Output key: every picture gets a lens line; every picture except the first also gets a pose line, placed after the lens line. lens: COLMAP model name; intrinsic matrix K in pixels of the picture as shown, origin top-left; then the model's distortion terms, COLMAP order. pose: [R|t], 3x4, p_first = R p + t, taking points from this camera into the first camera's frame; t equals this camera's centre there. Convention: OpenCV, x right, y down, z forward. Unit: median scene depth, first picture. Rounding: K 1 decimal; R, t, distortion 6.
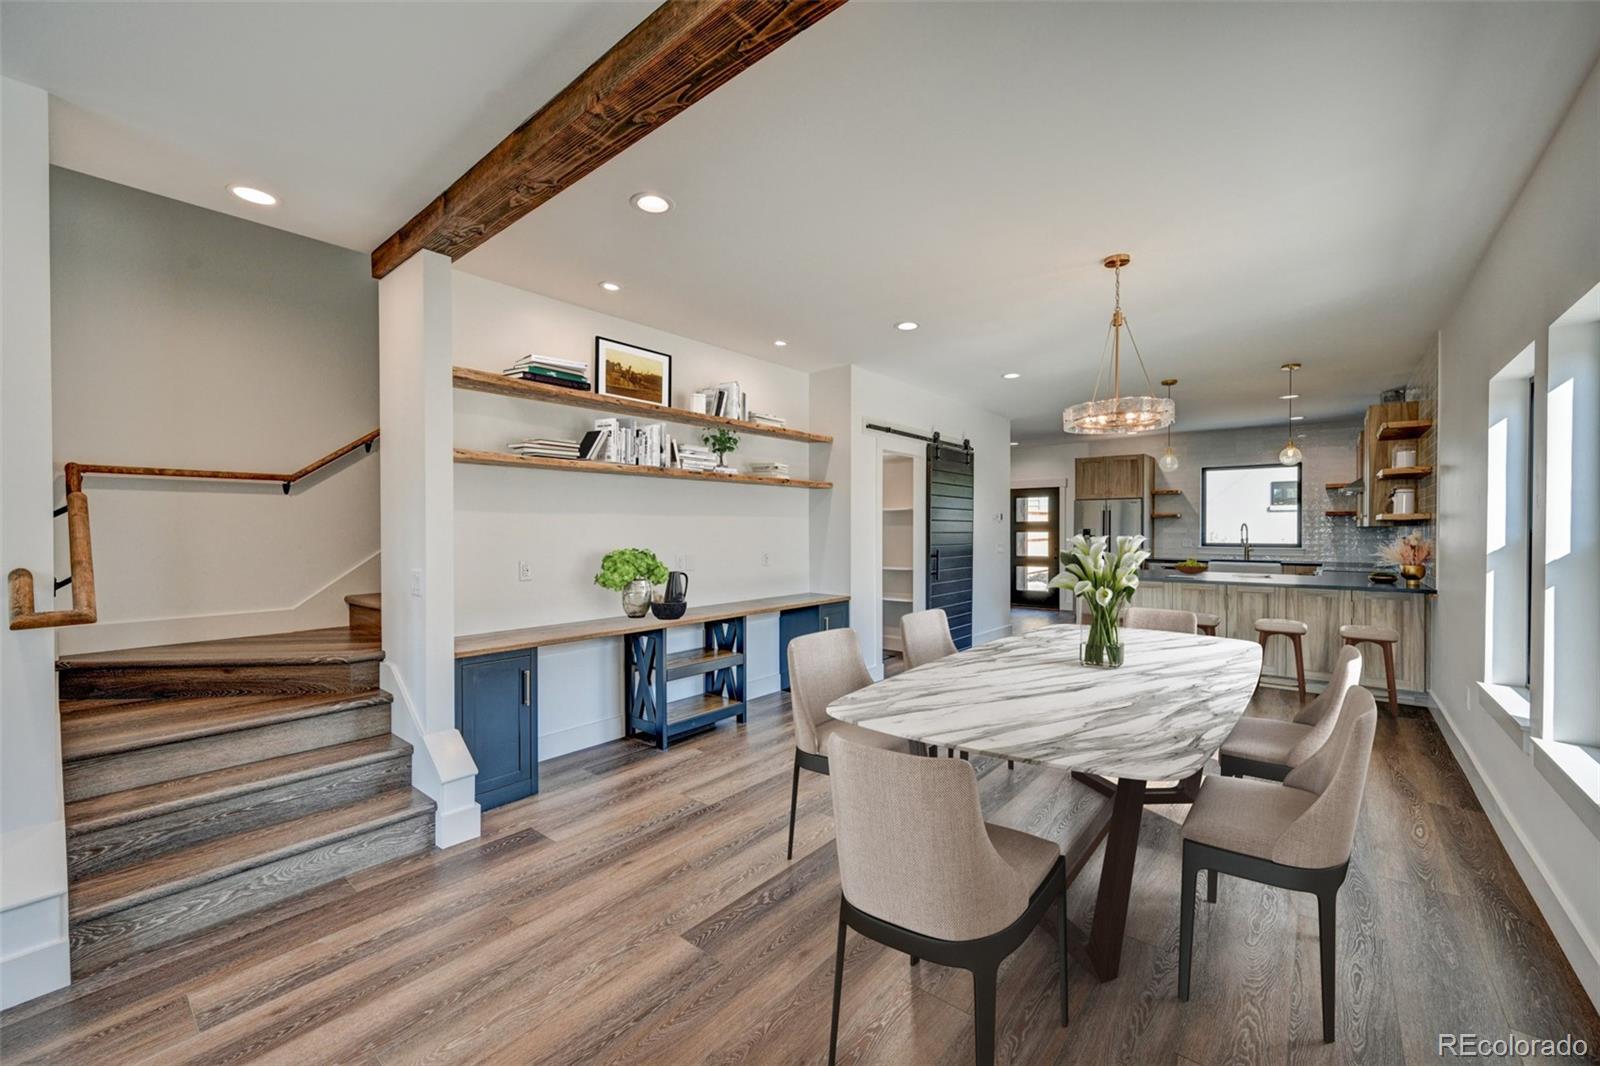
lens RADIAL K [[632.5, 0, 809.2], [0, 632.5, 536.3], [0, 0, 1]] dist [-0.004304, 0.000982]
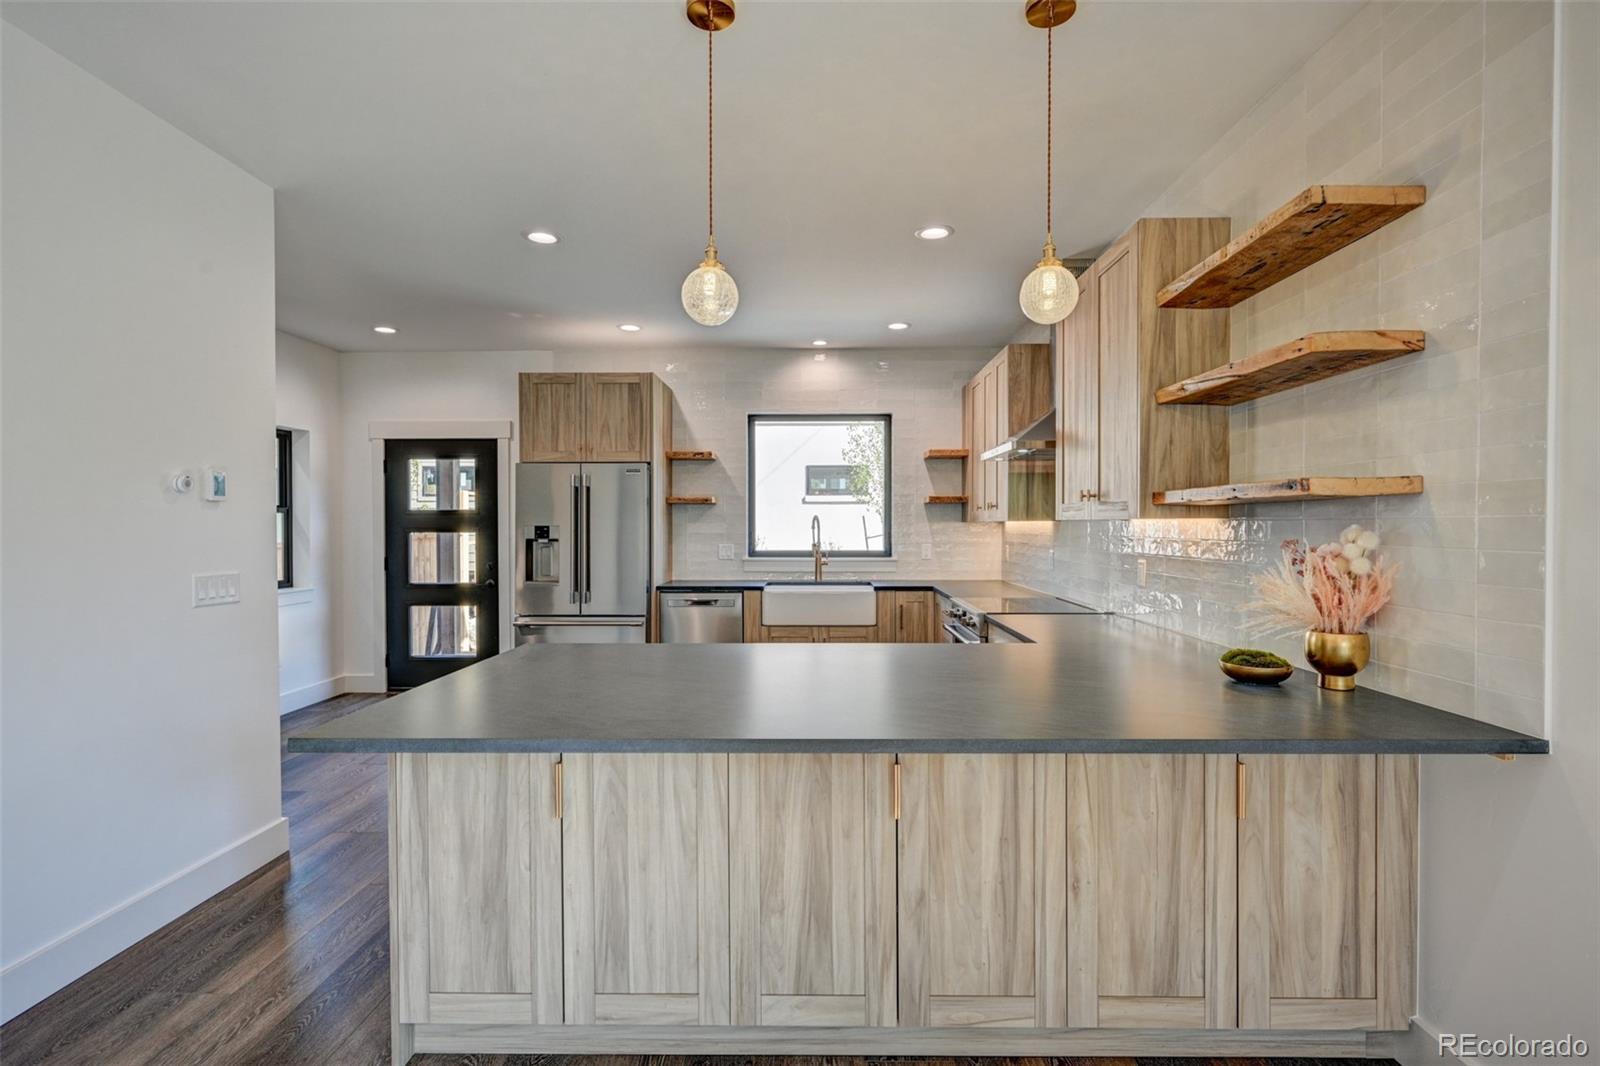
lens RADIAL K [[732.9, 0, 802.7], [0, 732.9, 531.2], [0, 0, 1]] dist [0.002418, 0.000113]
pose [[0.783029, -0.004808, 0.621967, 0.619946], [0.006989, 0.999975, -0.001068, -0.013783], [-0.621946, 0.005183, 0.783043, 1.120799]]
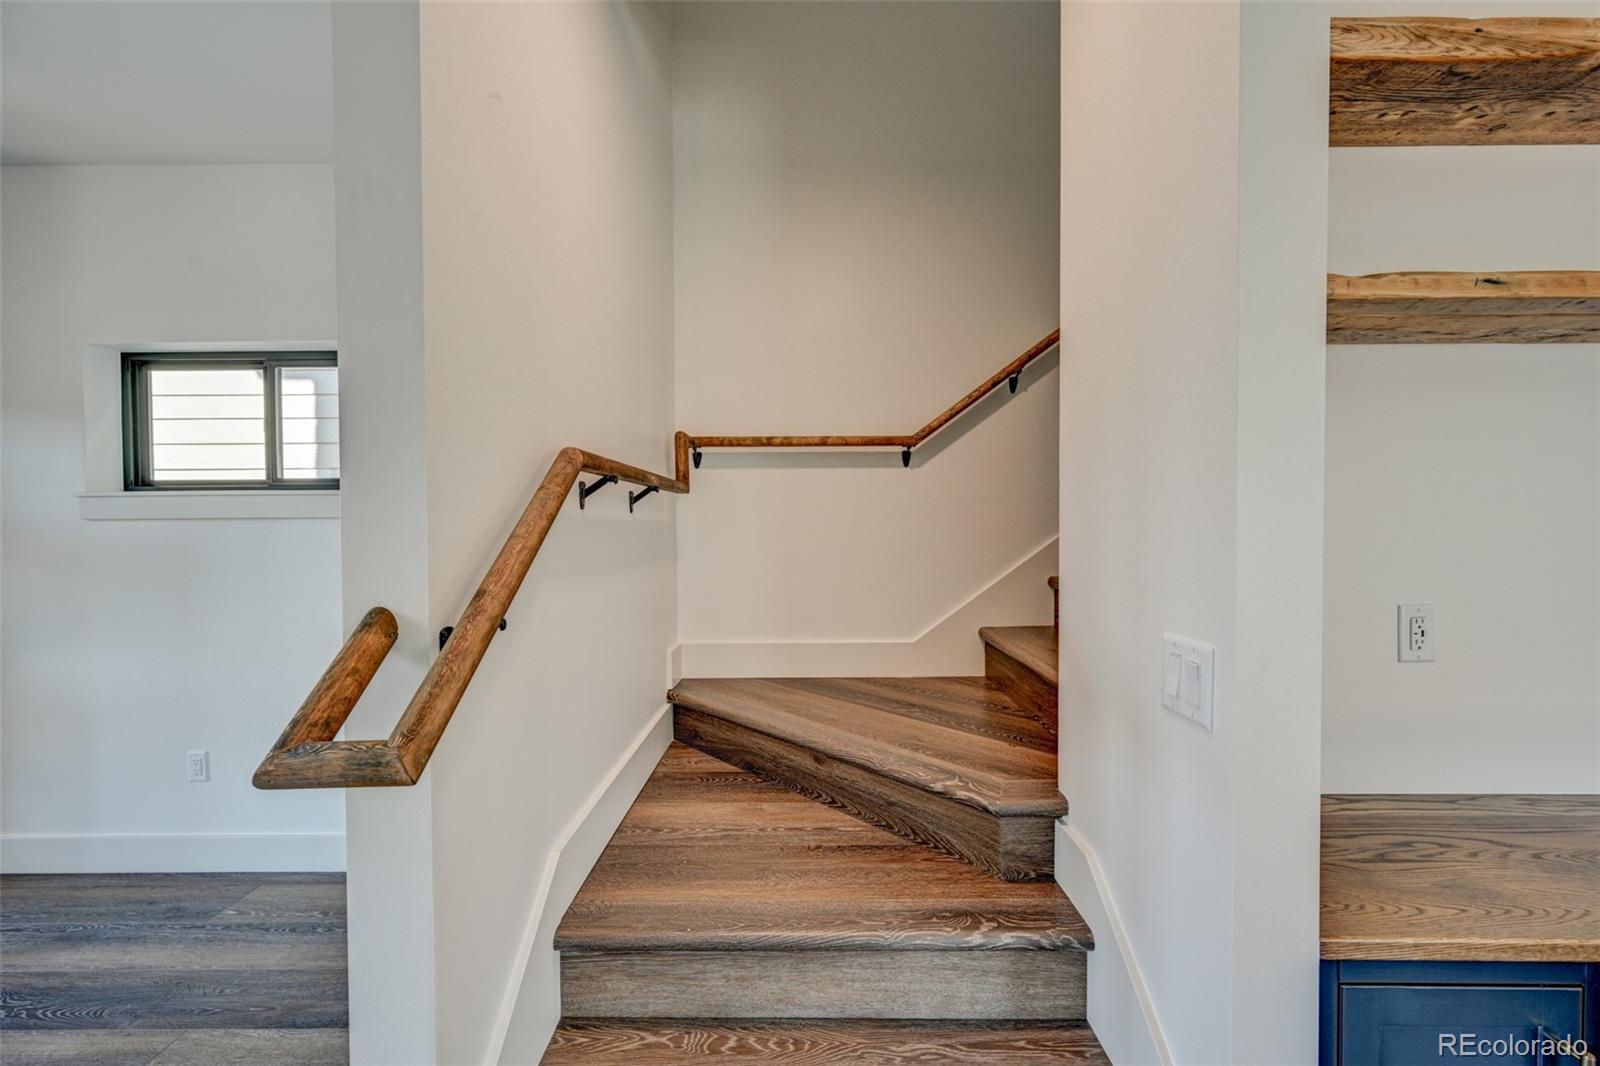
lens RADIAL K [[632.5, 0, 800.6], [0, 632.5, 534.1], [0, 0, 1]] dist [-0.004304, 0.000982]
pose [[0.632199, 0.011516, -0.774720, -0.381846], [-0.006189, 0.999933, 0.009813, -0.002460], [0.774781, -0.001410, 0.632228, 0.491801]]
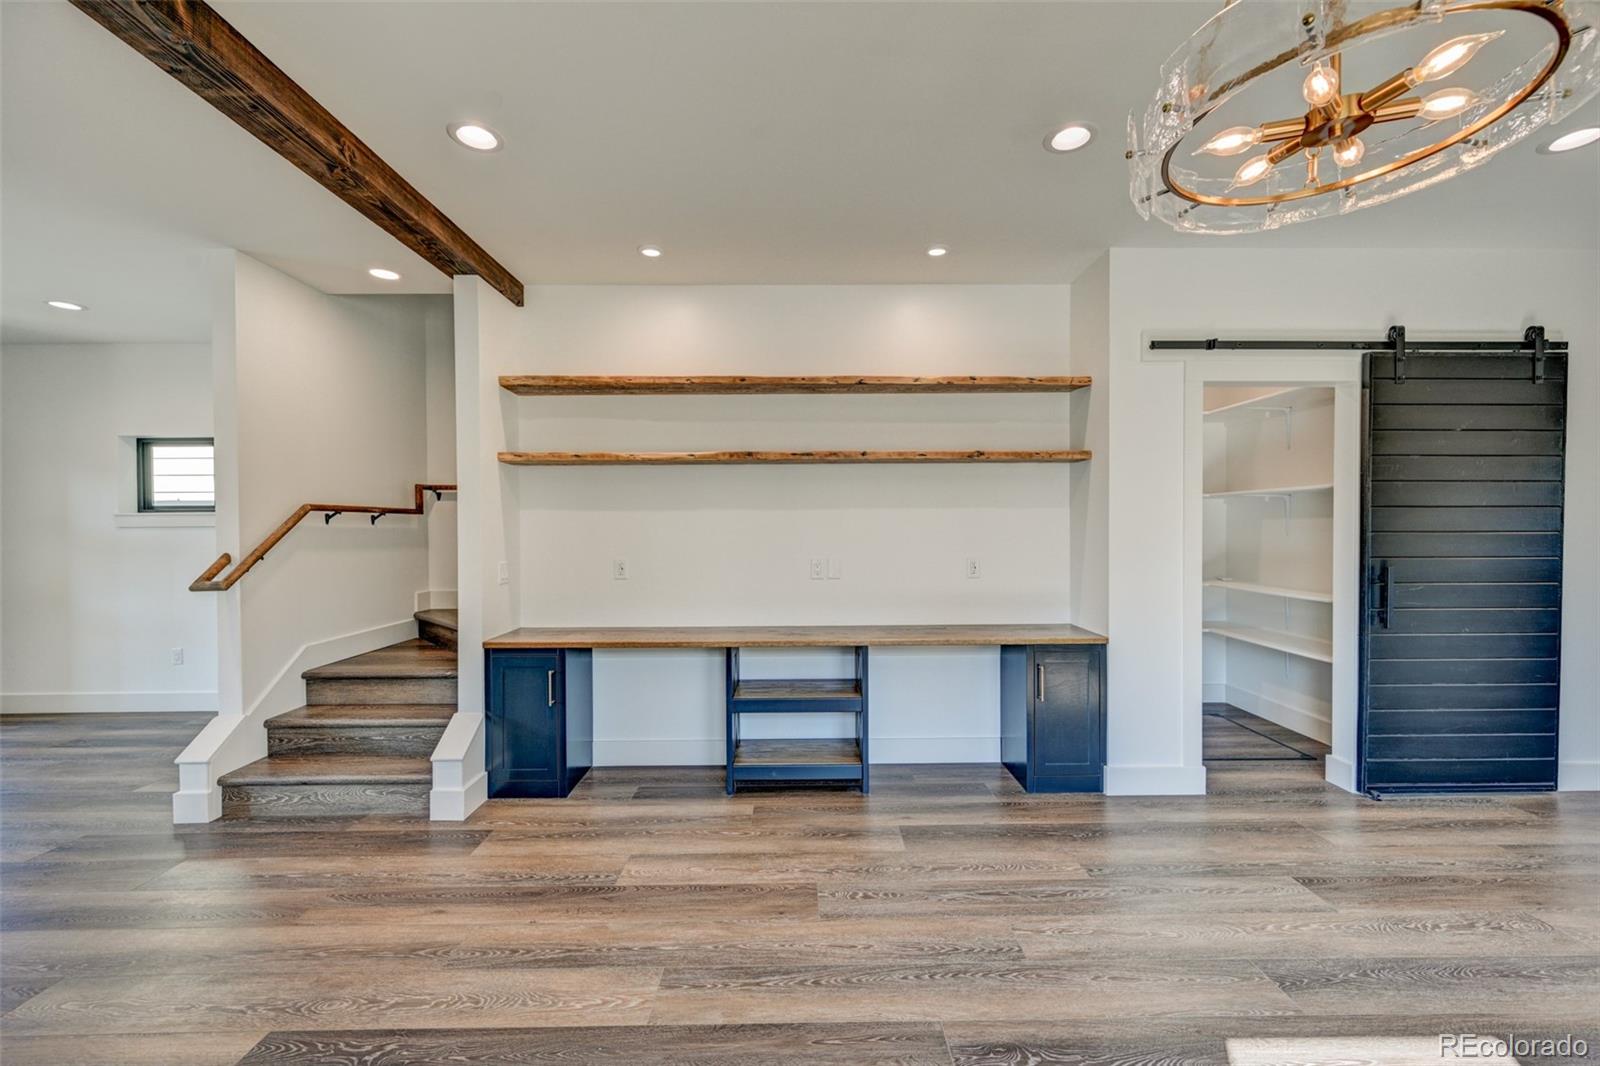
lens RADIAL K [[632.5, 0, 797.7], [0, 632.5, 533.8], [0, 0, 1]] dist [-0.004304, 0.000982]
pose [[0.642660, 0.006358, -0.766125, 0.473326], [-0.005239, 0.999979, 0.003904, -0.005954], [0.766134, 0.001505, 0.642679, 0.560427]]
